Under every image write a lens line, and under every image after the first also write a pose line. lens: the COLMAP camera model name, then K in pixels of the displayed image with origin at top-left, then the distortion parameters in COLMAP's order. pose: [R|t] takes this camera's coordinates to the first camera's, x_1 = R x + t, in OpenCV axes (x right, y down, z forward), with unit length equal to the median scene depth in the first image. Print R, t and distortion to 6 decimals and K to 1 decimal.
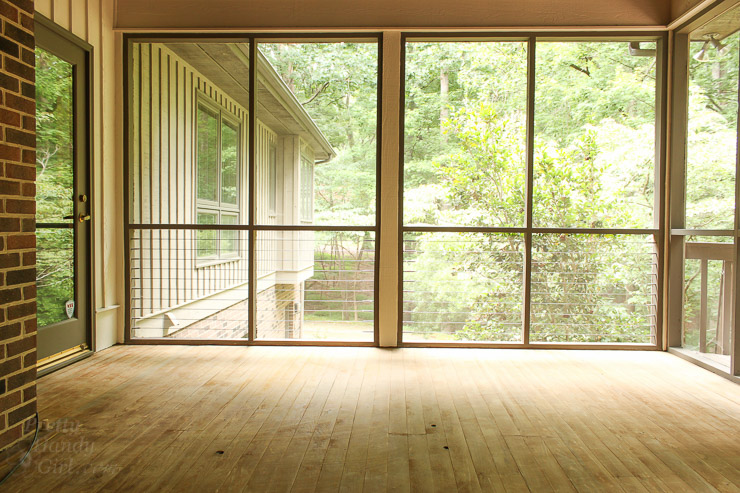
lens RADIAL K [[610.7, 0, 372.4], [0, 610.7, 245.4], [0, 0, 1]] dist [-0.009791, -0.005526]
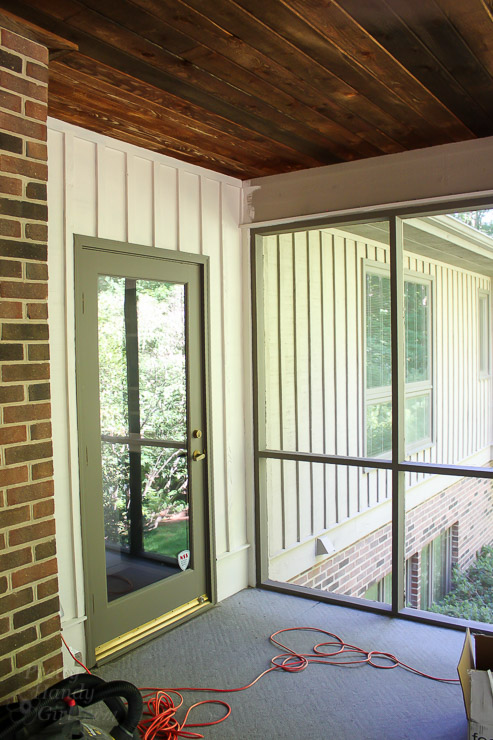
lens RADIAL K [[647.1, 0, 247.7], [0, 647.1, 373.1], [0, 0, 1]] dist [0.000276, 0.001958]
pose [[0.834224, 0.000630, -0.551425, 0.100791], [0.013632, 0.999670, 0.021765, -0.181301], [0.551257, -0.025674, 0.833941, 0.254032]]
